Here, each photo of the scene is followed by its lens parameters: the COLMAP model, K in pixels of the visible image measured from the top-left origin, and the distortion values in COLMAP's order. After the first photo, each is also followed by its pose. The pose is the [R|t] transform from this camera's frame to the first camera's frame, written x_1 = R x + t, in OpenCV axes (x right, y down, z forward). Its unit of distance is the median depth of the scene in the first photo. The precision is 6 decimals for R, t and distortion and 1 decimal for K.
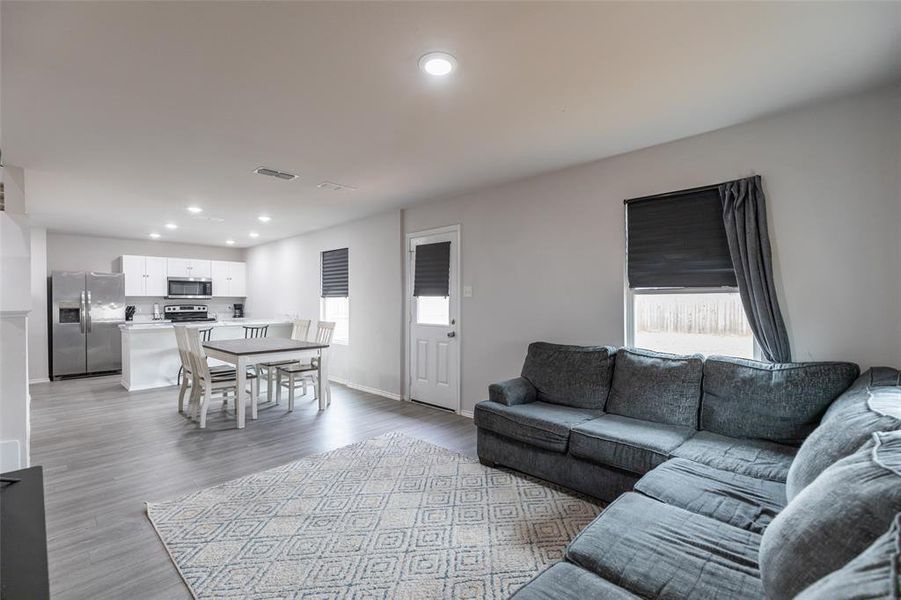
lens RADIAL K [[407.0, 0, 450.5], [0, 407.0, 300.0], [0, 0, 1]] dist [-0.000875, -0.000095]
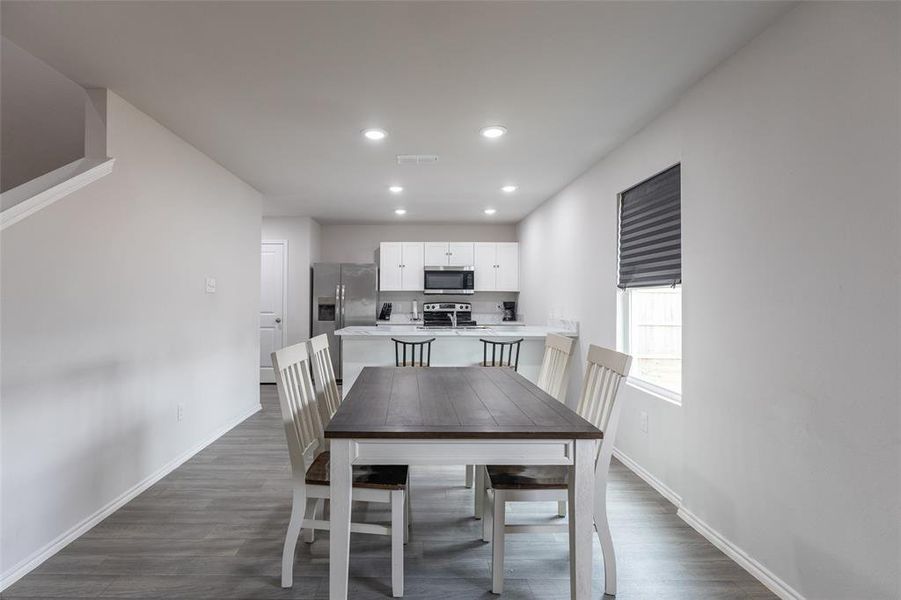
lens RADIAL K [[453.0, 0, 405.2], [0, 453.0, 295.8], [0, 0, 1]] dist [0.000014, 0.000121]
pose [[0.688574, -0.000808, -0.725166, -0.108850], [-0.004055, 0.999979, -0.004965, 0.005958], [0.725155, 0.006359, 0.688556, 0.471920]]
